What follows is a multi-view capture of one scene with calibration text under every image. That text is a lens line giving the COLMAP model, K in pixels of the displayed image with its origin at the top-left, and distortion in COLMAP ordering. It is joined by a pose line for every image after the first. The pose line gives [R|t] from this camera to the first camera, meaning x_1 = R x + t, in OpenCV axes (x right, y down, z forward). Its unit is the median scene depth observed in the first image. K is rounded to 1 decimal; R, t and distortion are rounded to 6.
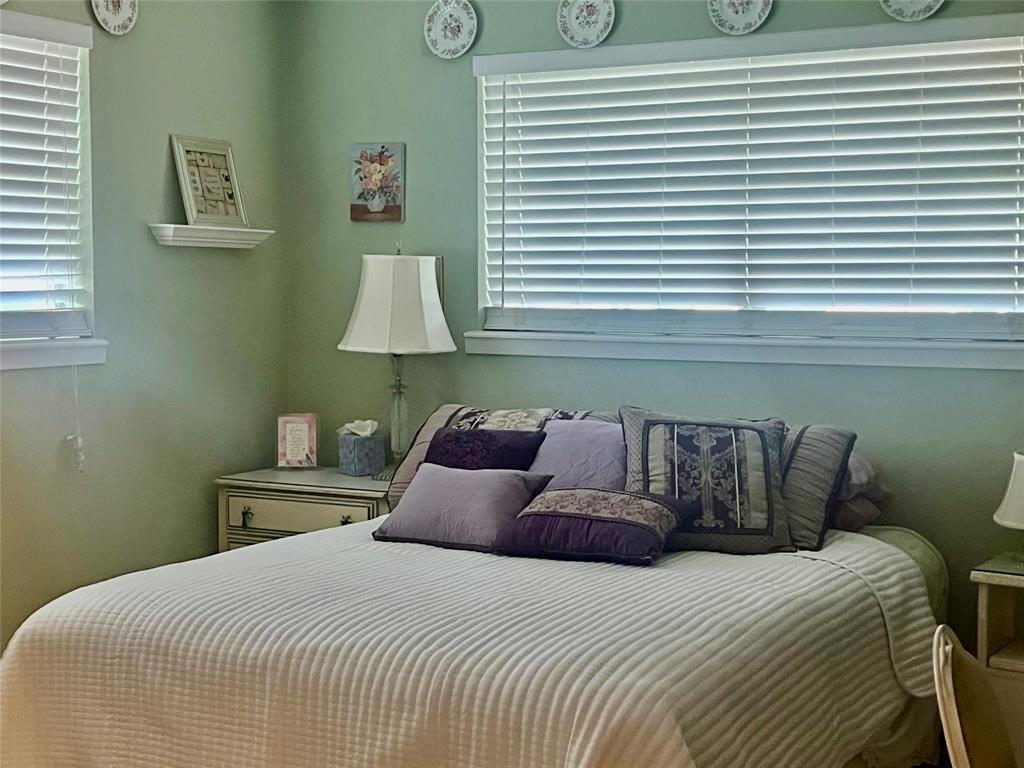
lens RADIAL K [[1514.1, 0, 509.8], [0, 1514.1, 385.9], [0, 0, 1]] dist [0.116987, 0.000000]
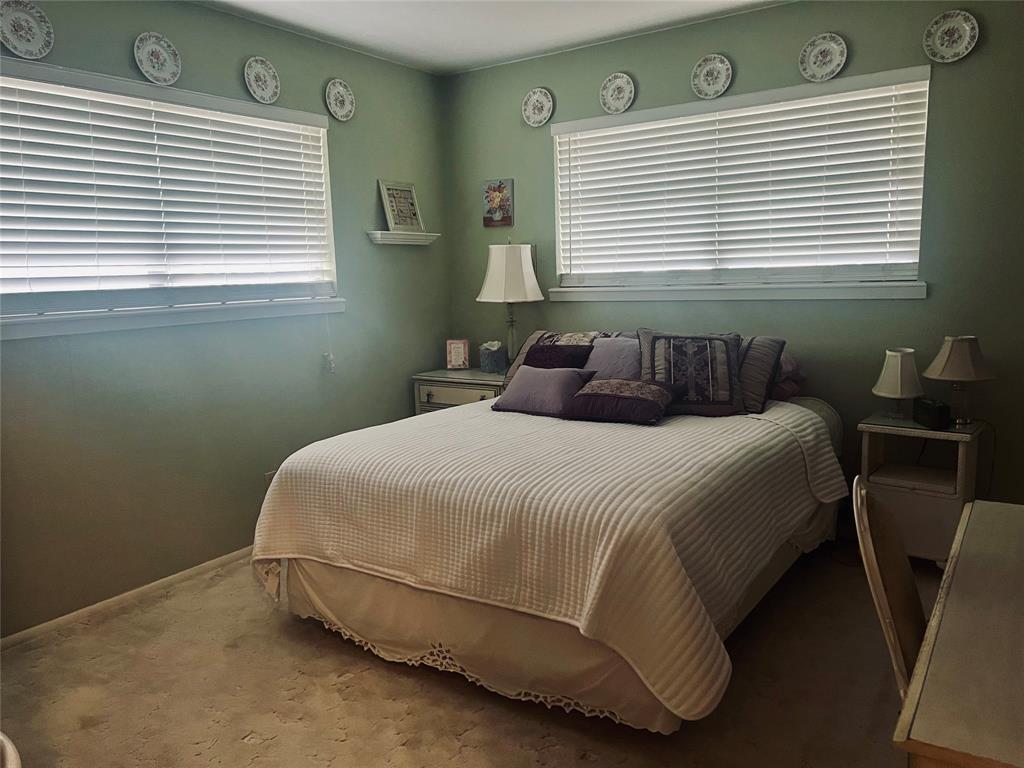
lens RADIAL K [[760.0, 0, 516.1], [0, 760.0, 382.0], [0, 0, 1]] dist [0.078979, -0.092250]
pose [[0.994175, -0.017803, -0.106300, 0.027616], [0.025670, 0.996994, 0.073099, 0.007582], [0.104679, -0.075402, 0.991644, 0.154344]]
